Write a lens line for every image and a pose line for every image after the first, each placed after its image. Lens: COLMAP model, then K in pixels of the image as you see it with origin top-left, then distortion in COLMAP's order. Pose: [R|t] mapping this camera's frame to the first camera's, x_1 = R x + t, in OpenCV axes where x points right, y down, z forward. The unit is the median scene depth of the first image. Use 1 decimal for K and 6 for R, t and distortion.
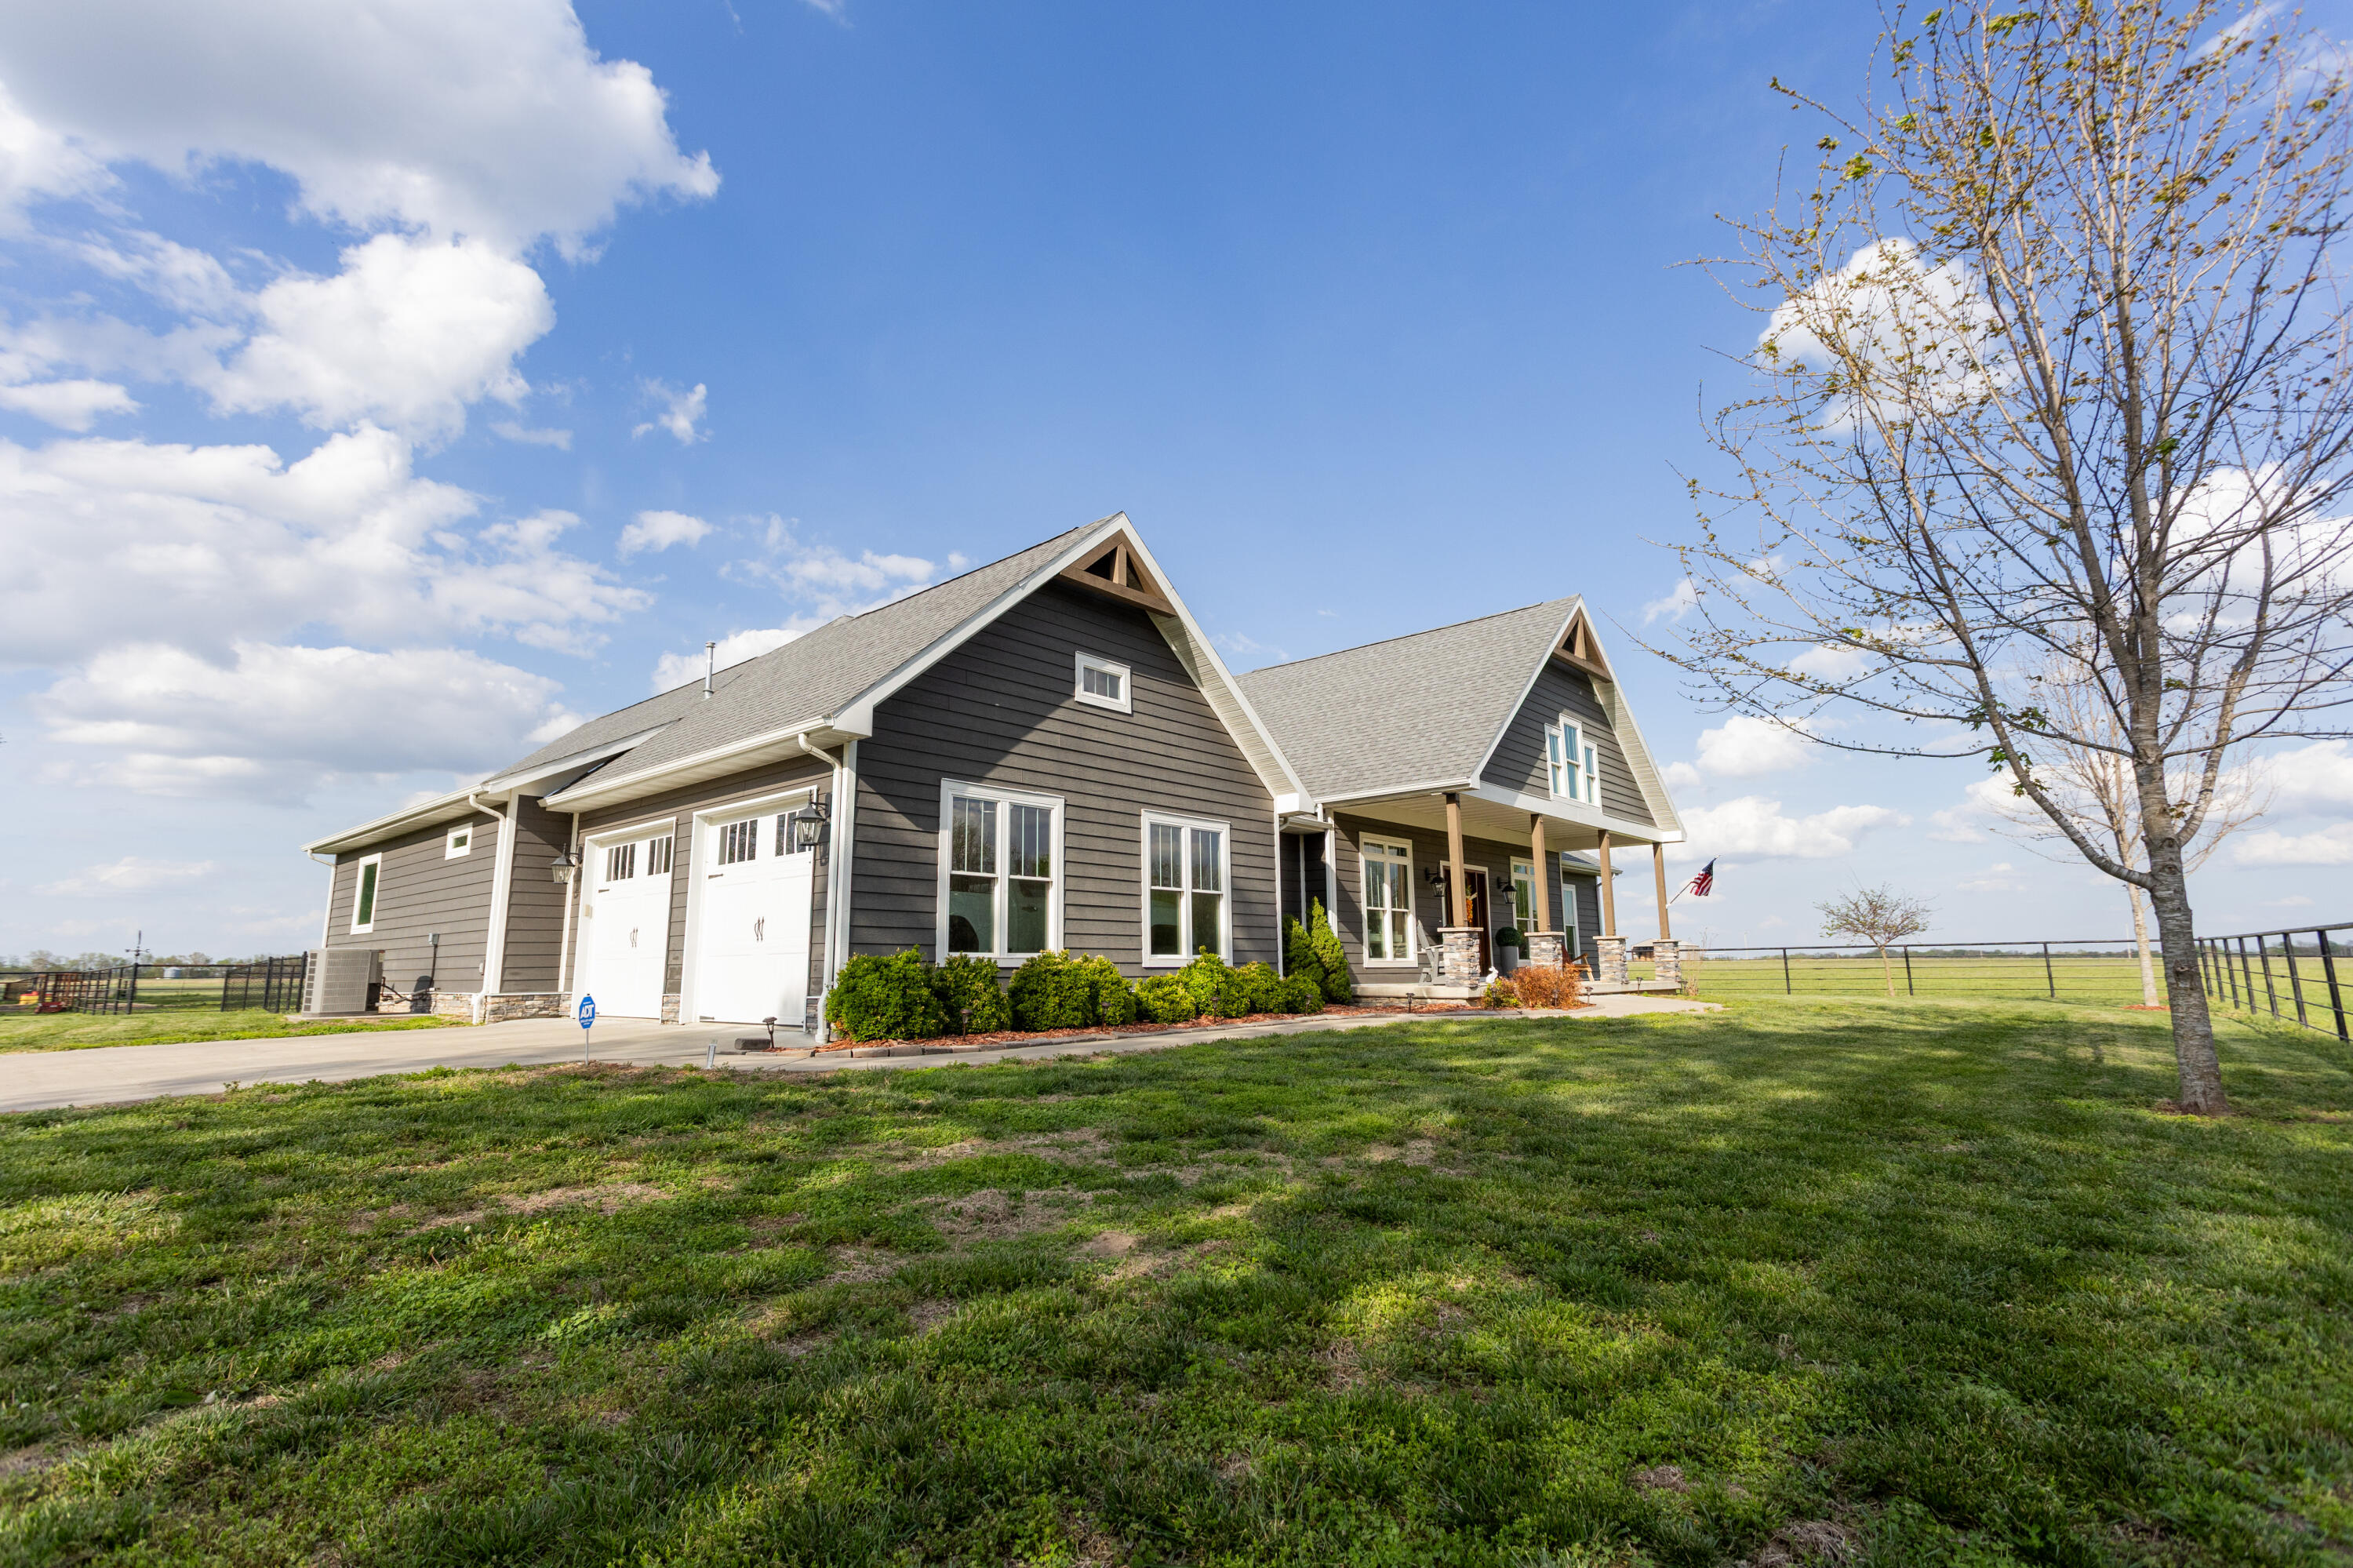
lens RADIAL K [[1104.9, 0, 1165.4], [0, 1104.9, 773.7], [0, 0, 1]] dist [-0.004454, -0.000385]
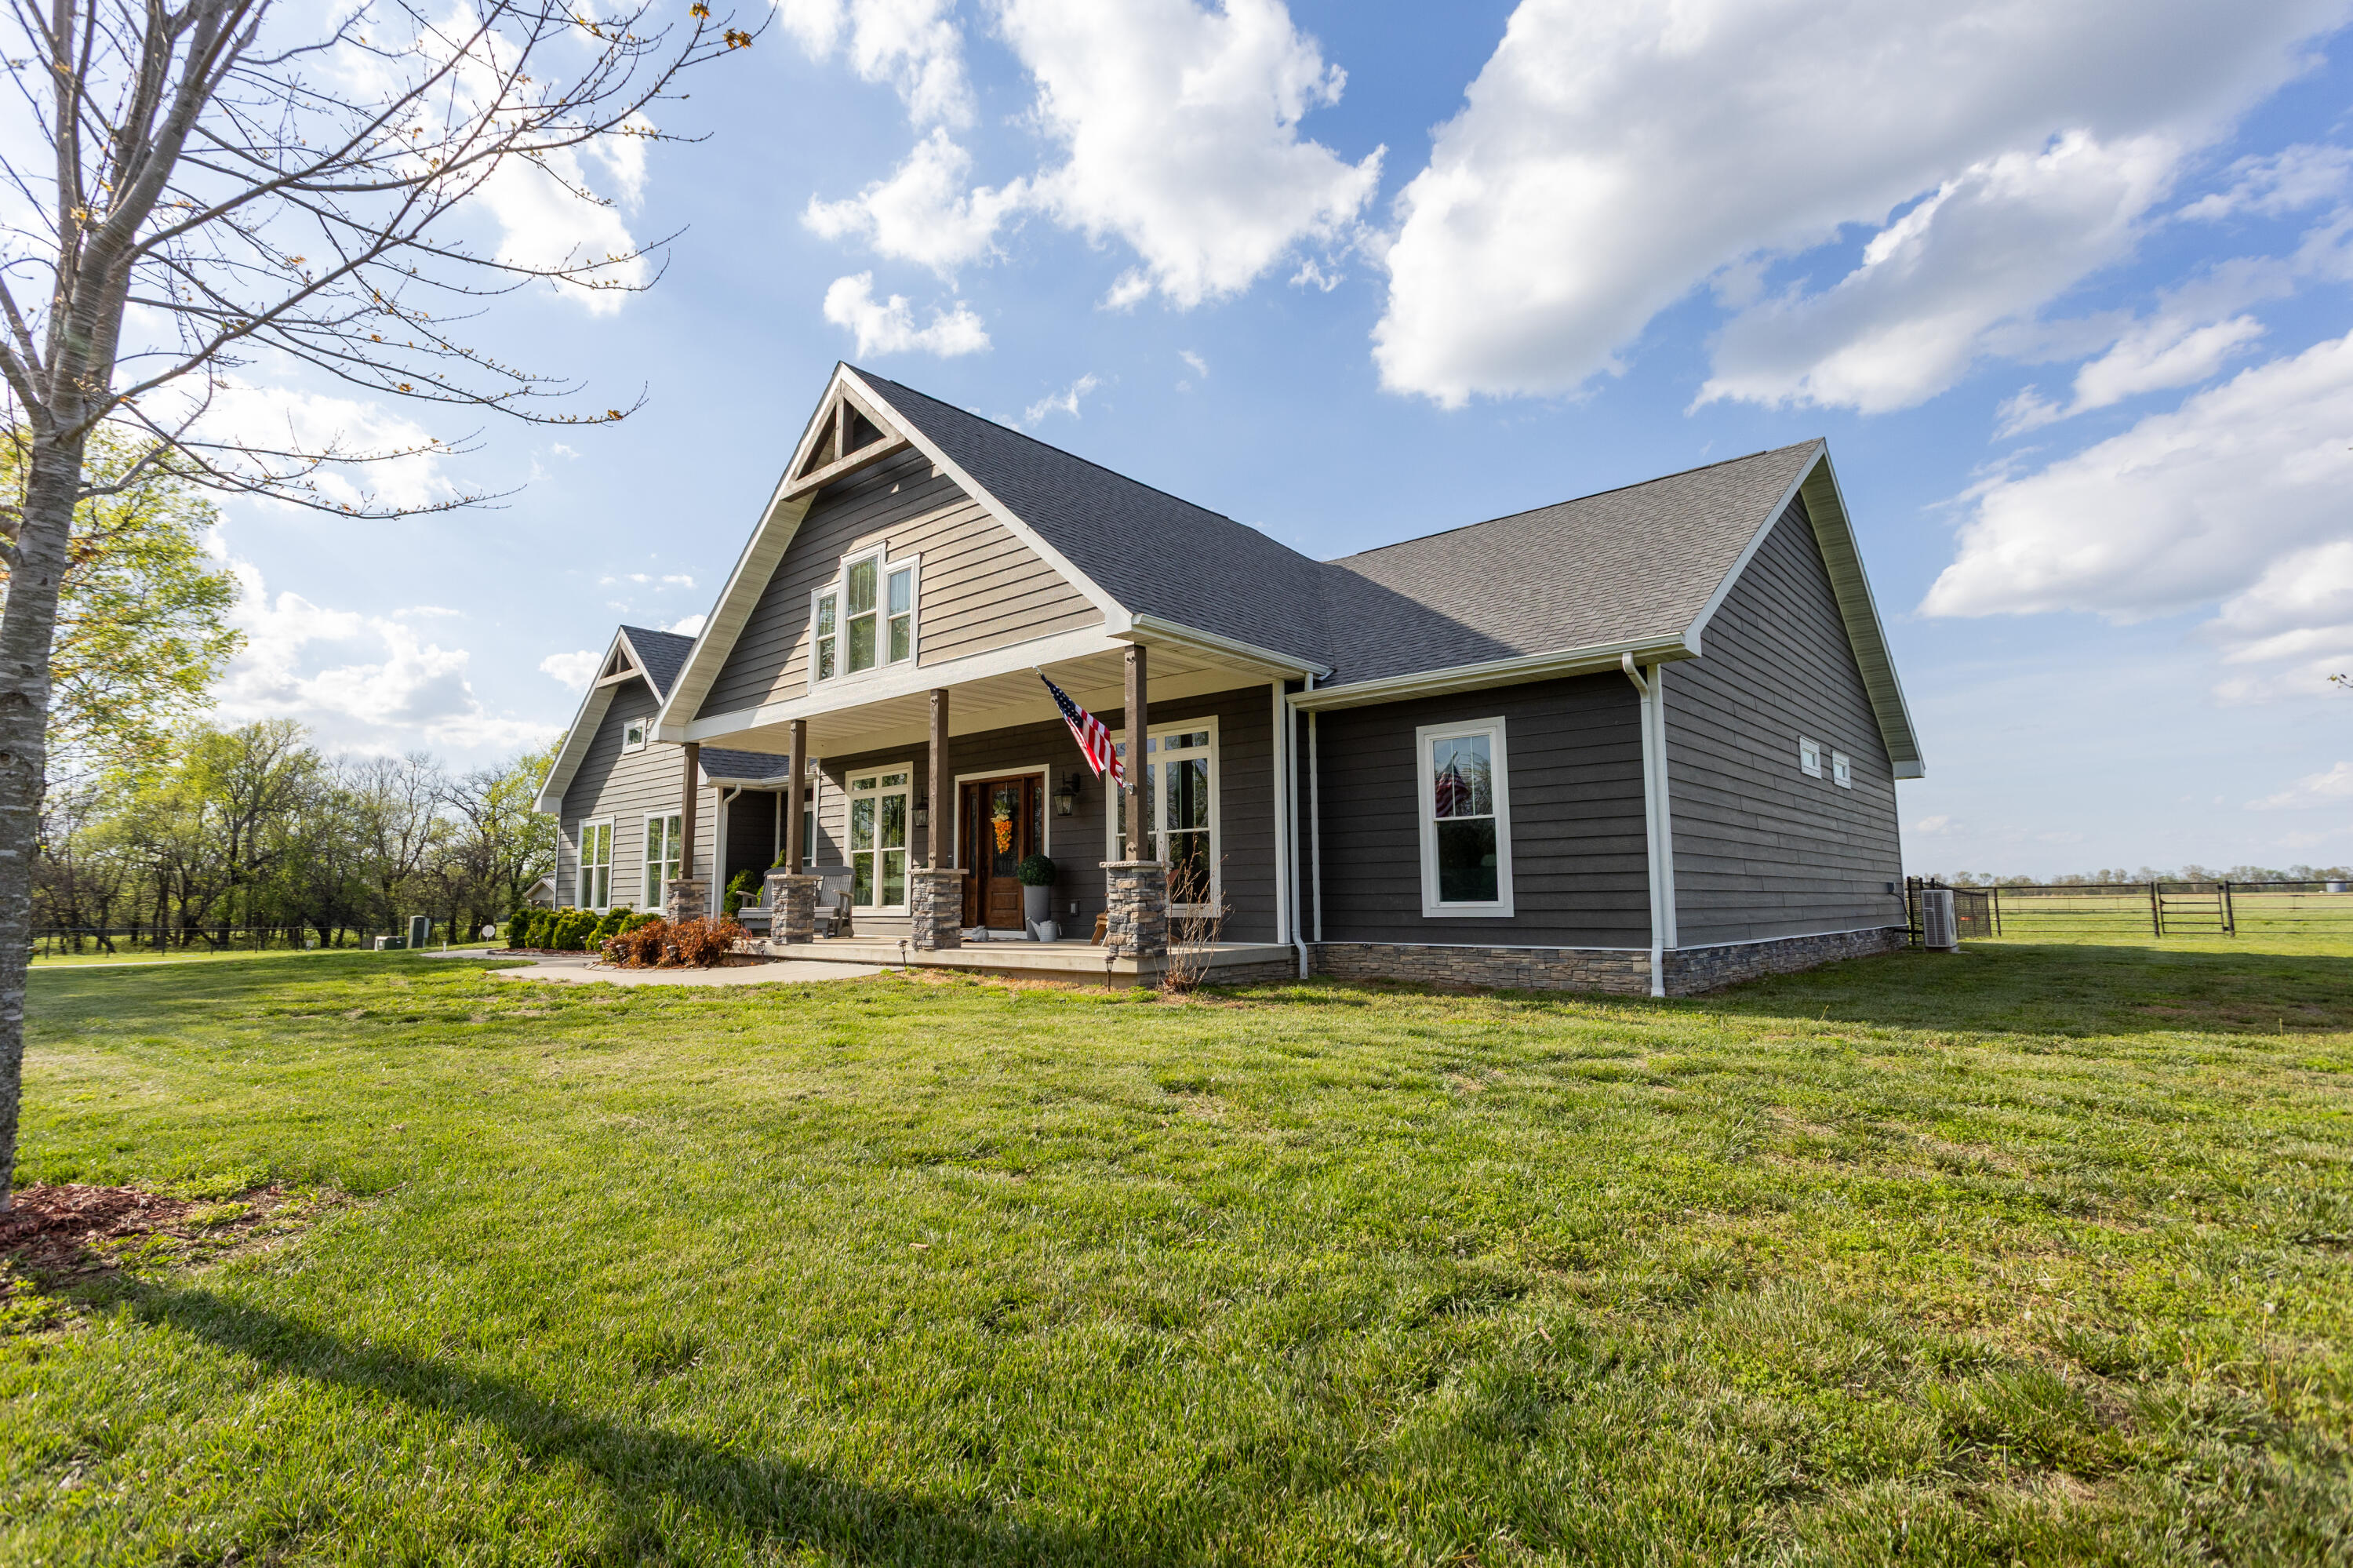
lens RADIAL K [[1104.9, 0, 1165.4], [0, 1104.9, 773.7], [0, 0, 1]] dist [-0.004454, -0.000385]
pose [[0.002234, -0.103029, -0.994676, 1.072283], [0.178547, 0.978736, -0.100977, 0.191120], [0.983929, -0.177370, 0.020582, 1.207508]]
